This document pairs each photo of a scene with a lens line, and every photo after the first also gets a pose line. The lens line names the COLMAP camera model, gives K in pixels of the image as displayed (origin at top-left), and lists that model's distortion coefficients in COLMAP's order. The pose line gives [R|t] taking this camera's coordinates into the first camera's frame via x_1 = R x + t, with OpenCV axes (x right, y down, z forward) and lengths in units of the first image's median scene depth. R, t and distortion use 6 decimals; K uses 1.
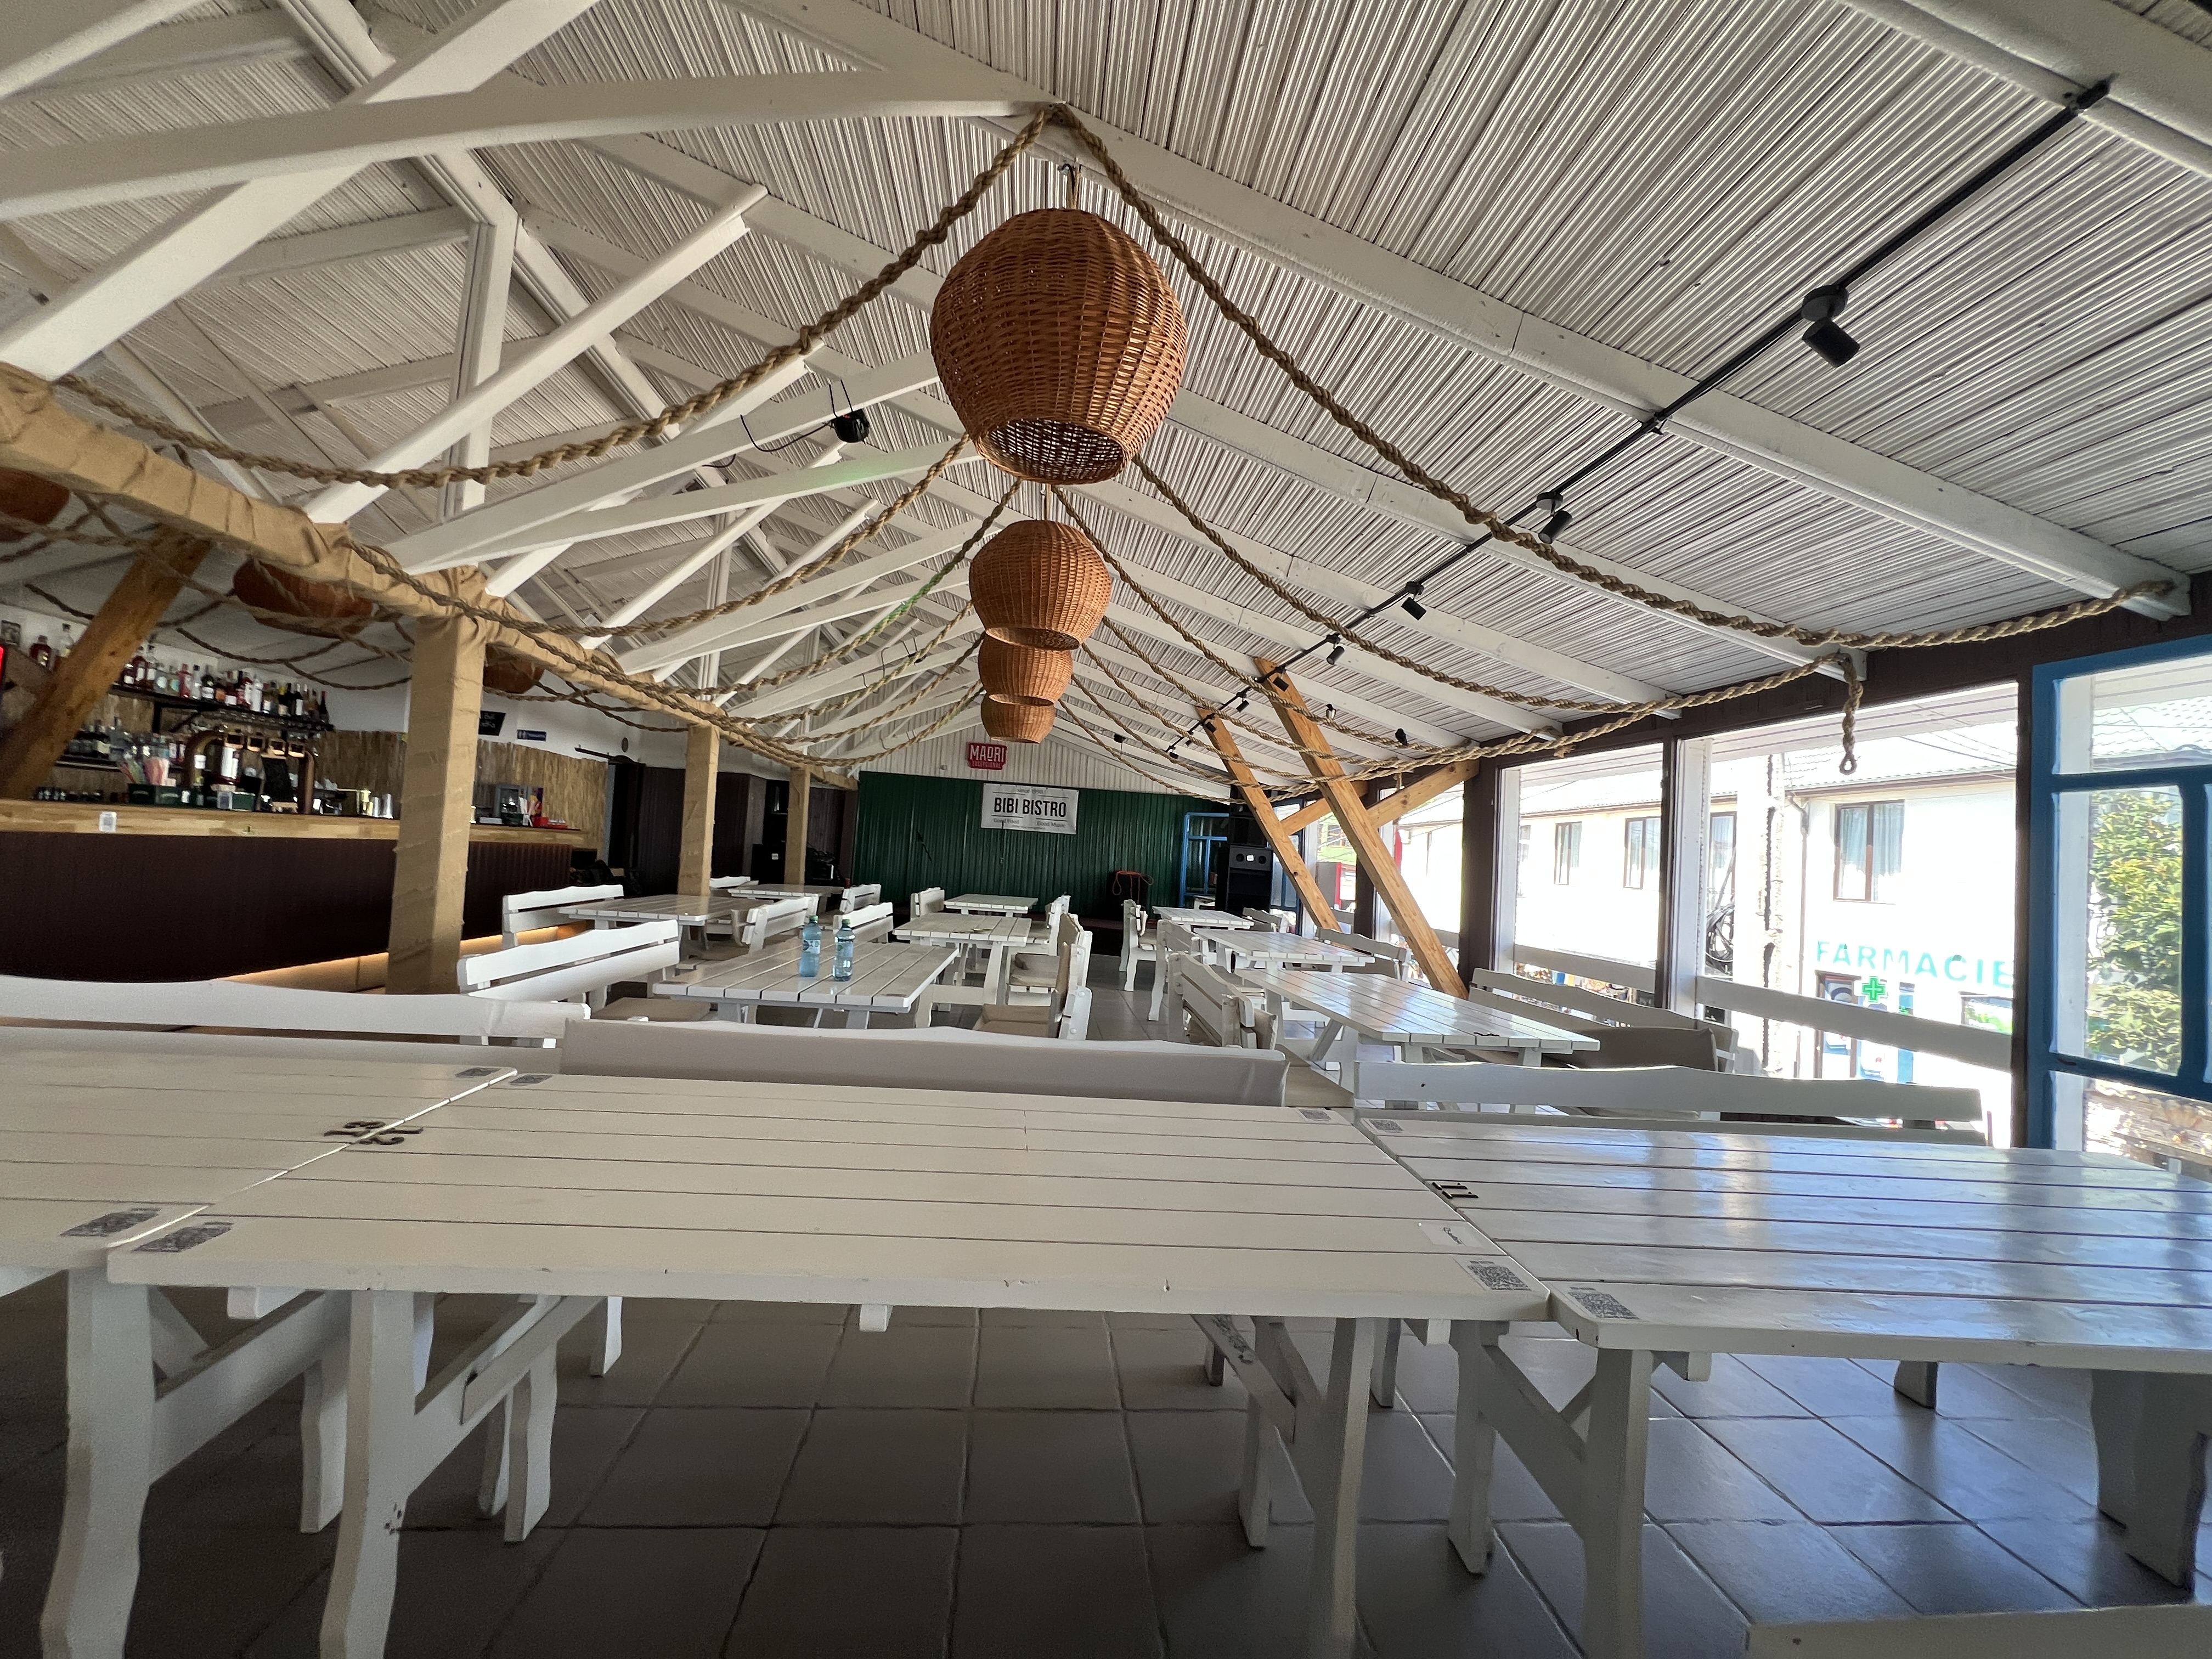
lens RADIAL K [[881.5, 0, 1106.8], [0, 881.5, 824.2], [0, 0, 1]] dist [-0.000046, -0.000696]
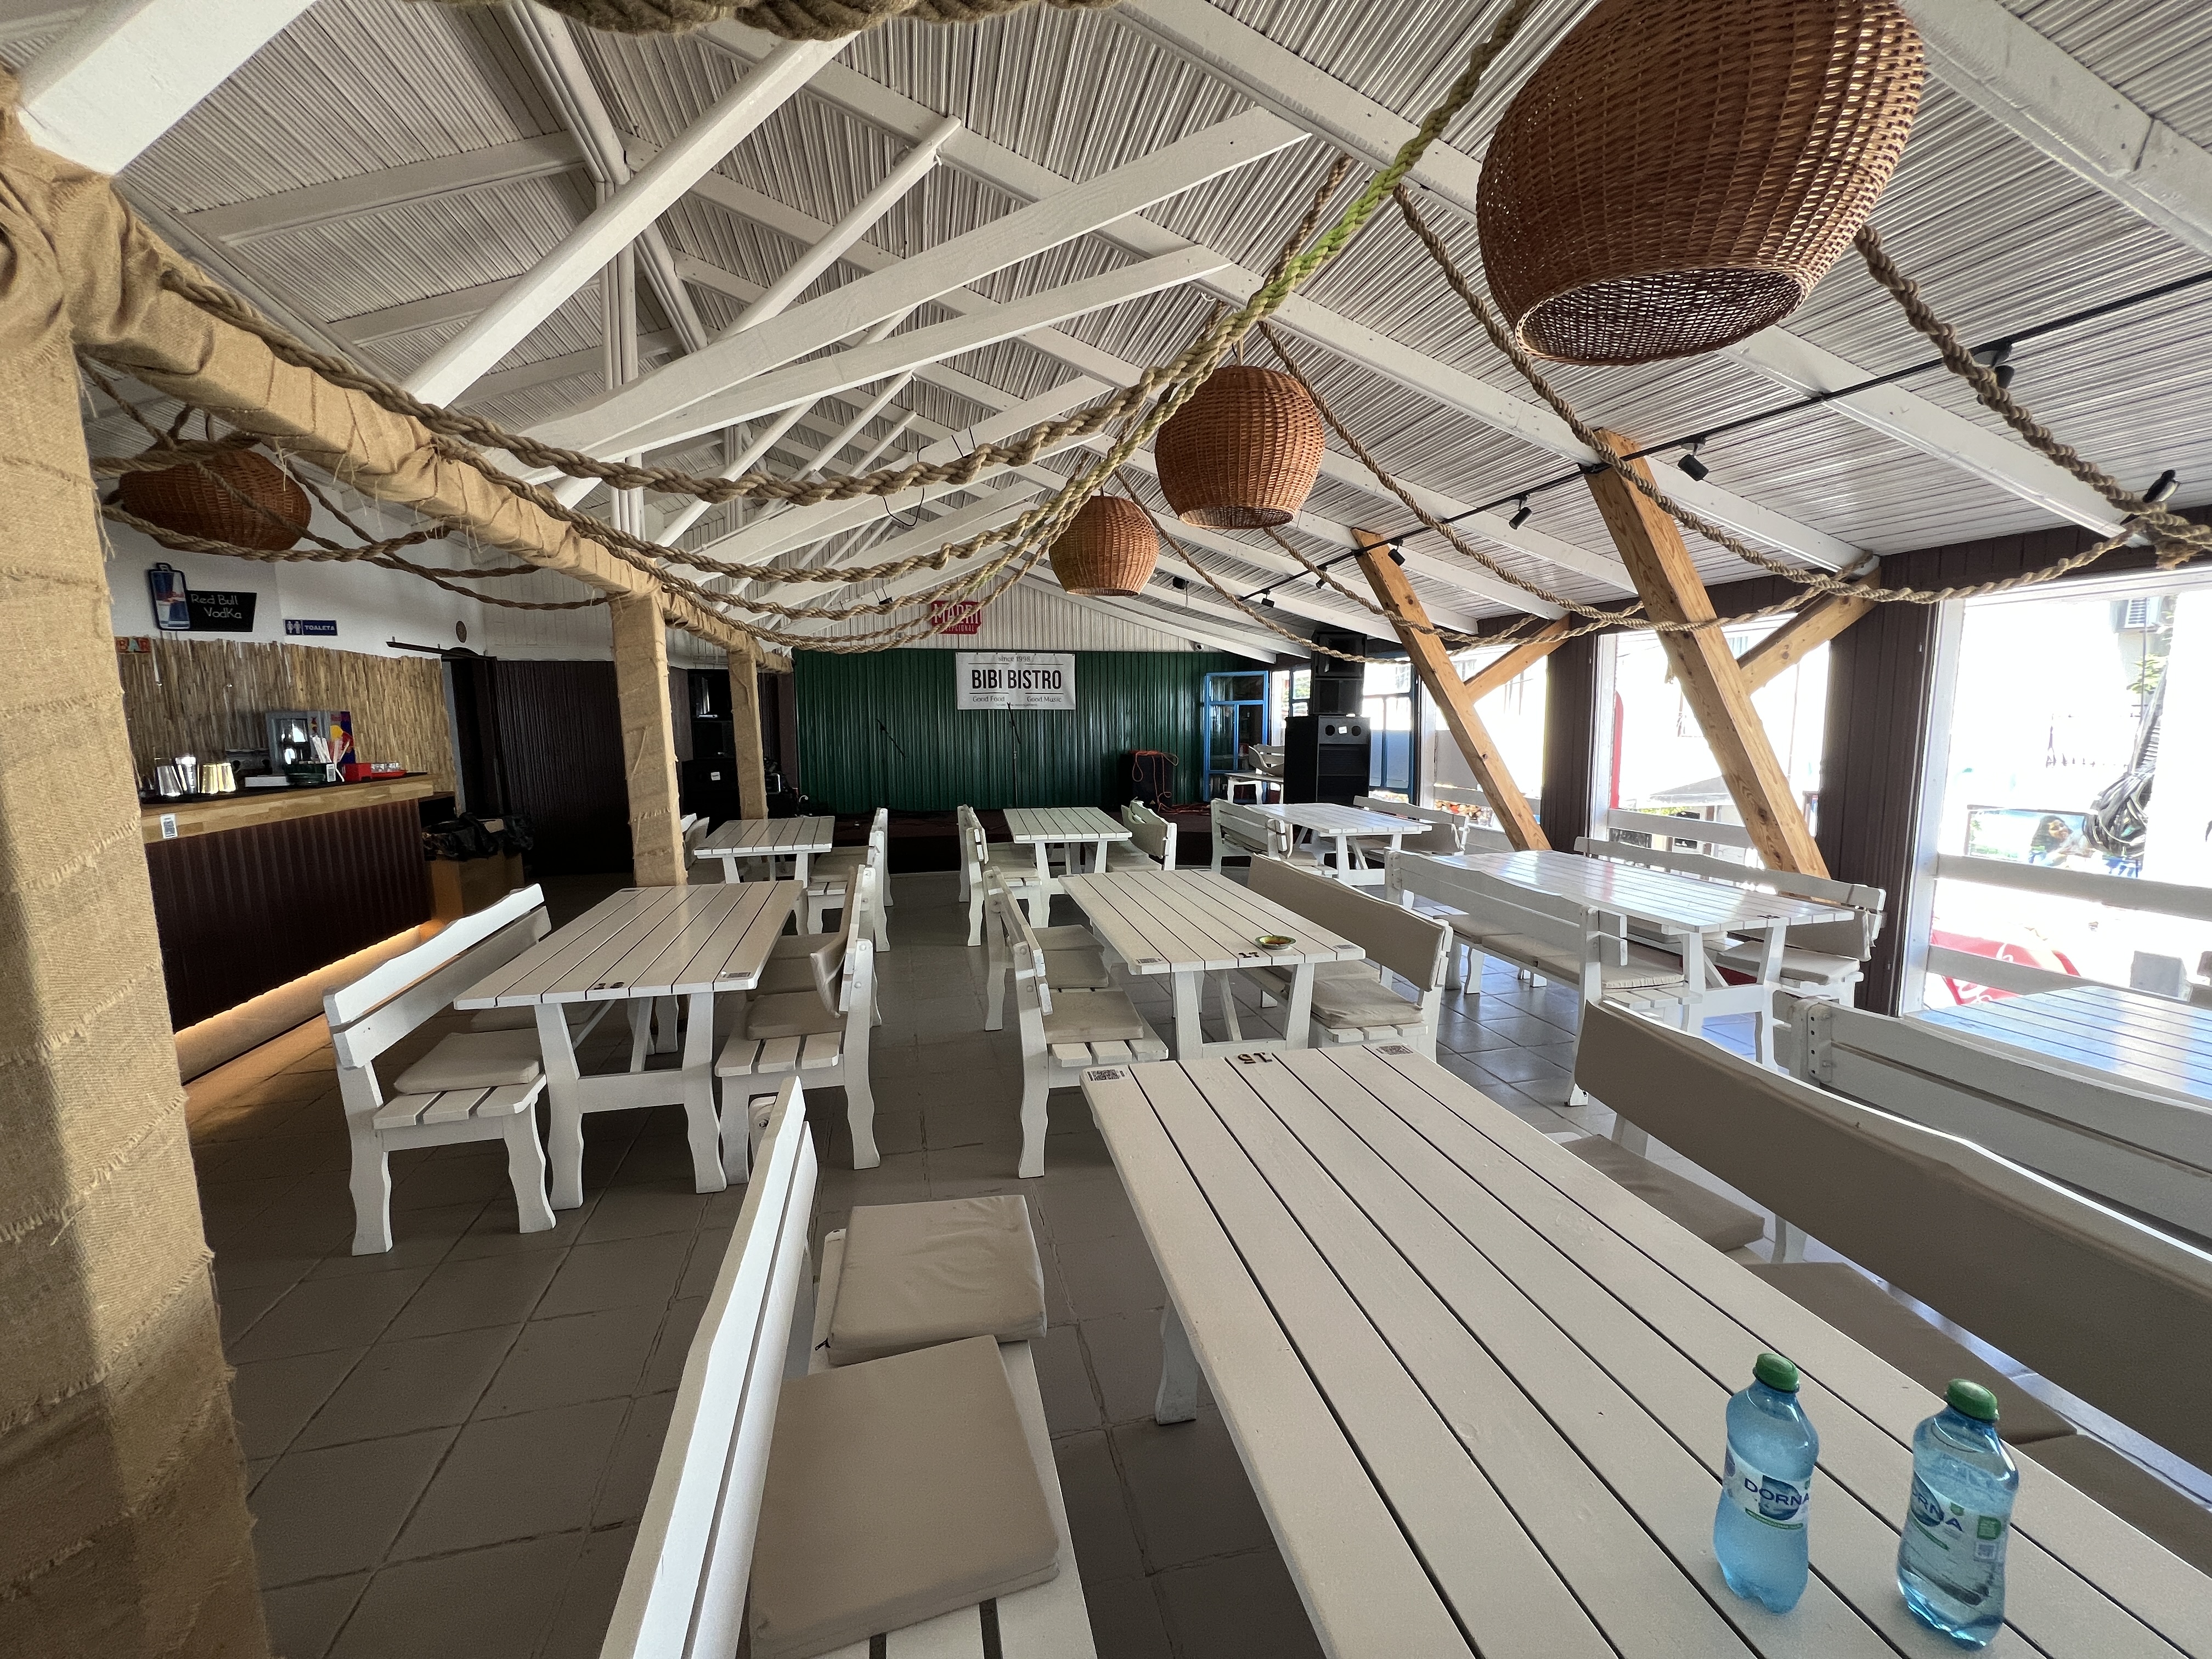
lens RADIAL K [[881.5, 0, 1098.2], [0, 881.5, 822.1], [0, 0, 1]] dist [-0.000046, -0.000696]
pose [[0.988429, -0.087583, 0.123844, -0.229582], [0.065983, 0.983428, 0.168863, -0.040670], [-0.136582, -0.158738, 0.977828, 0.350900]]
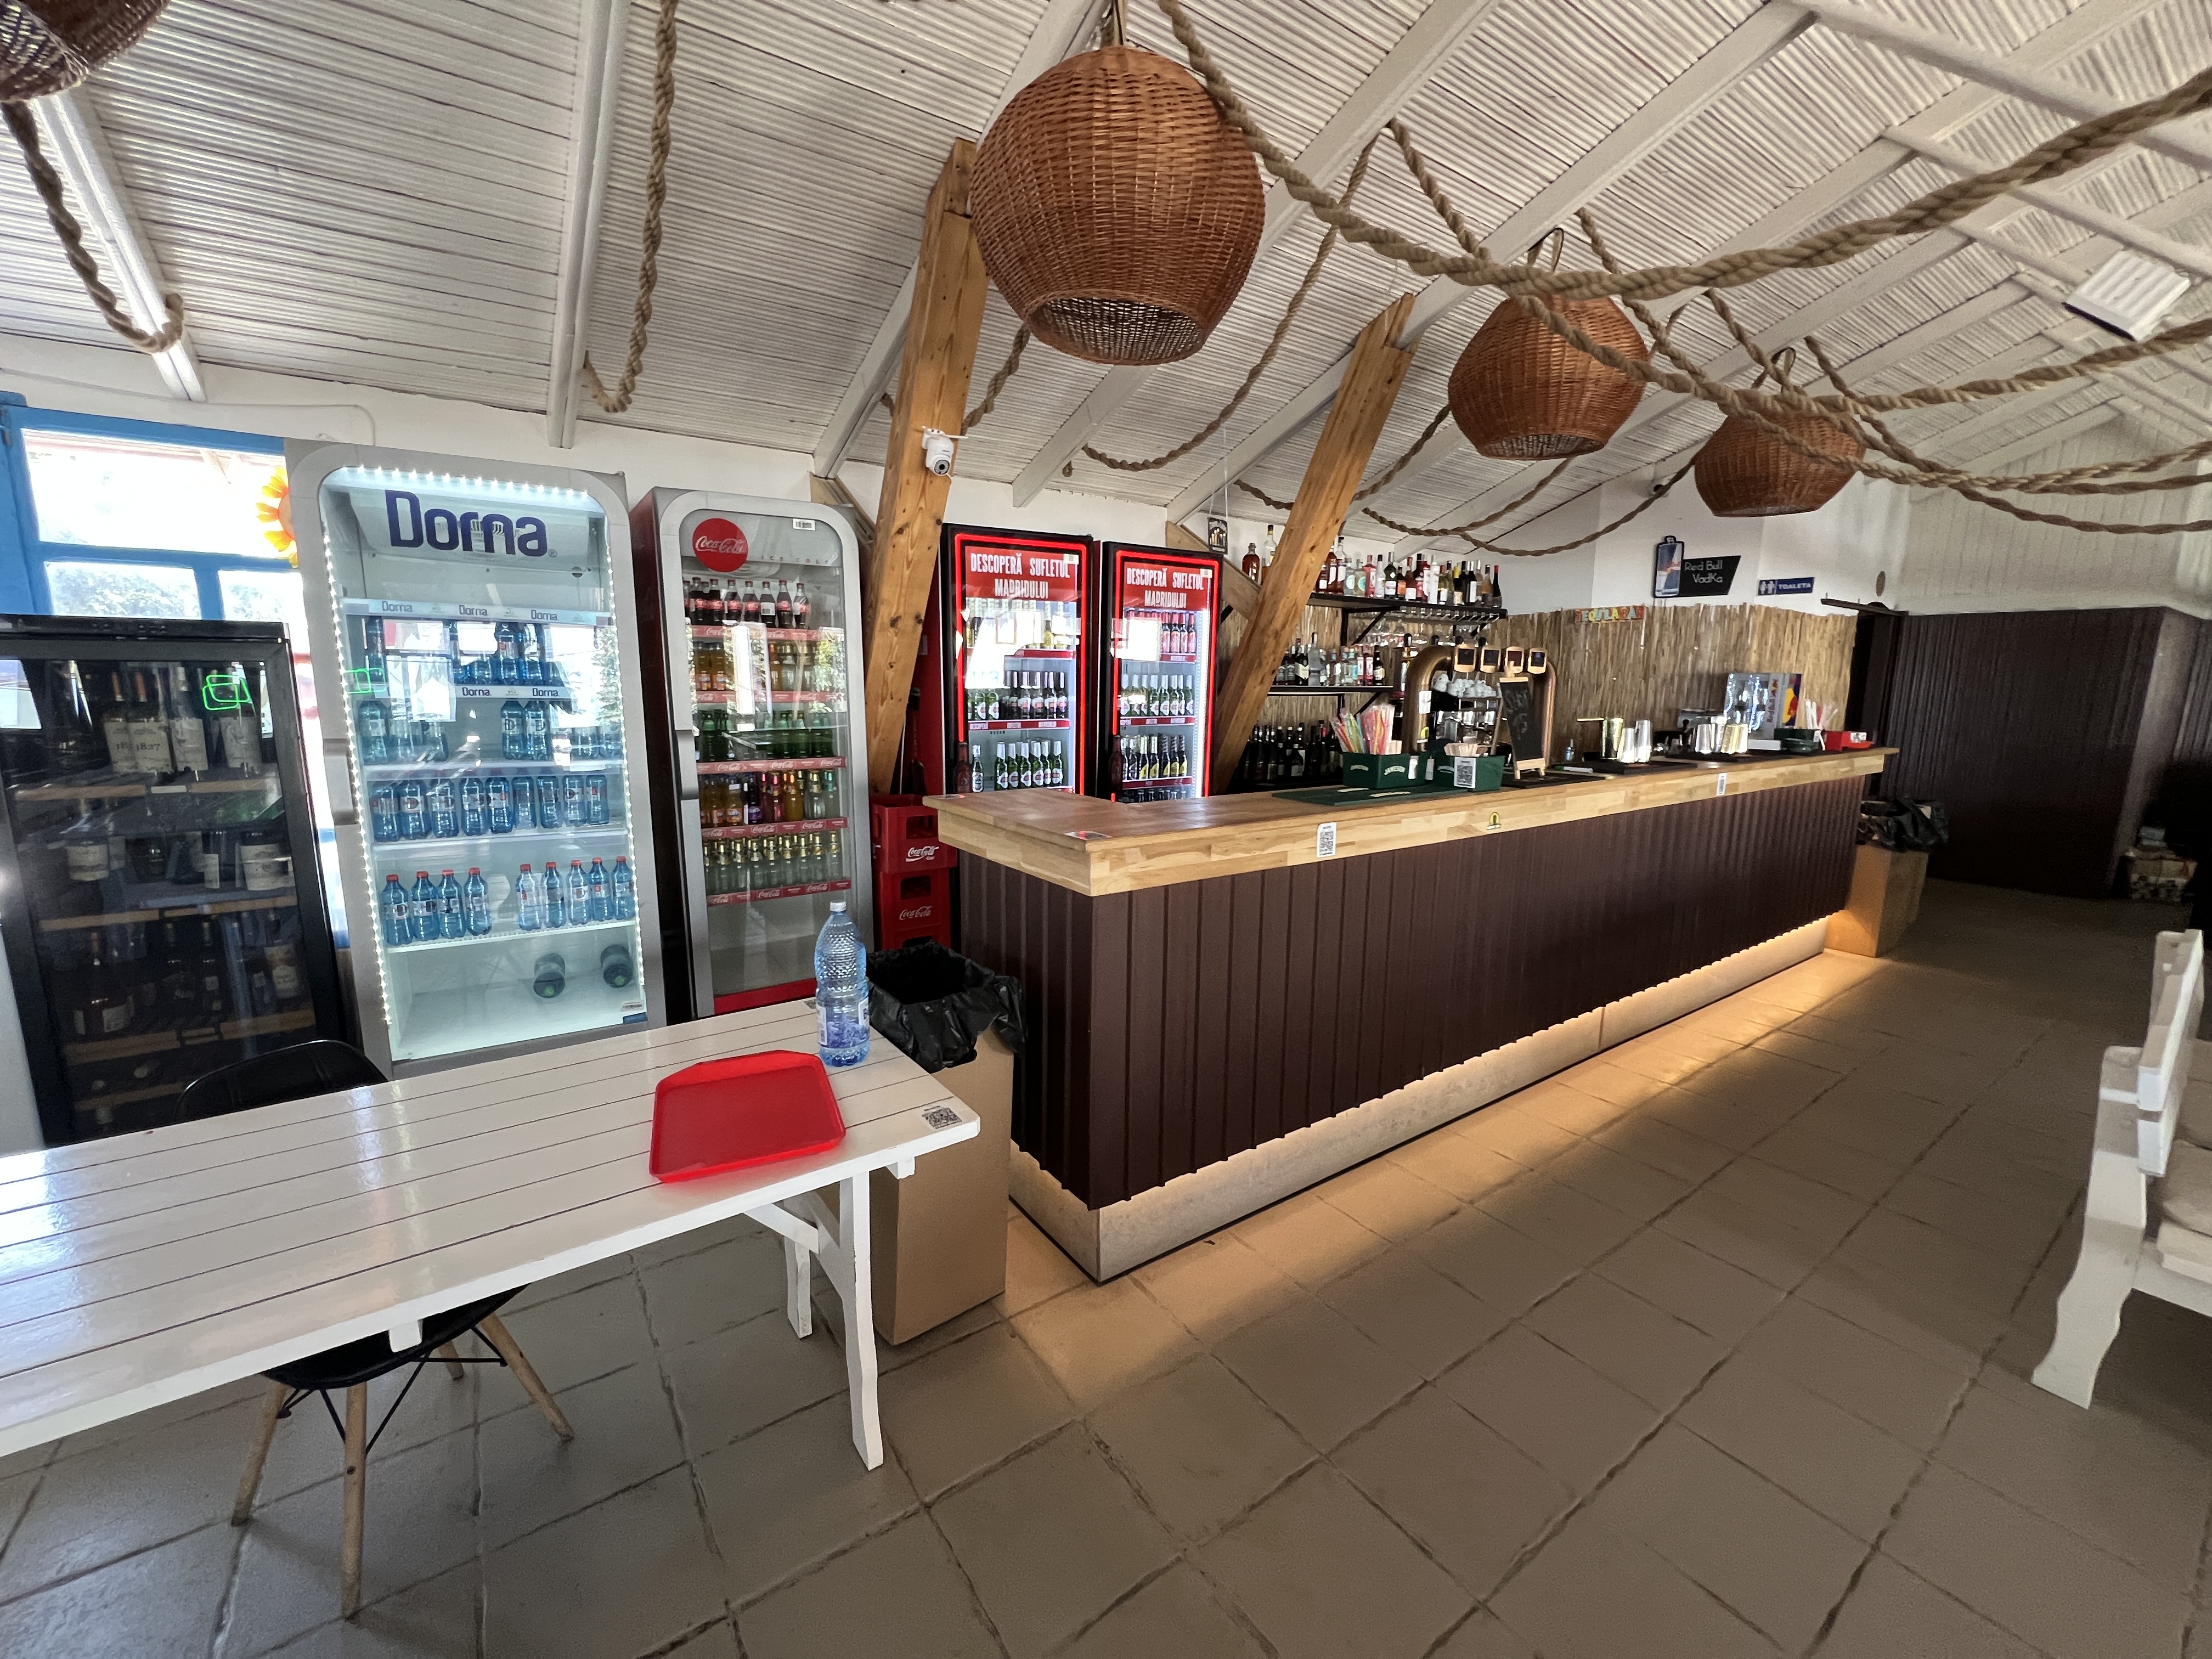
lens RADIAL K [[881.5, 0, 1100.6], [0, 881.5, 818.4], [0, 0, 1]] dist [-0.000046, -0.000696]
pose [[0.484816, 0.083073, -0.870662, -0.407317], [0.053977, 0.990739, 0.124587, -0.052460], [0.872949, -0.107398, 0.475842, 0.345658]]
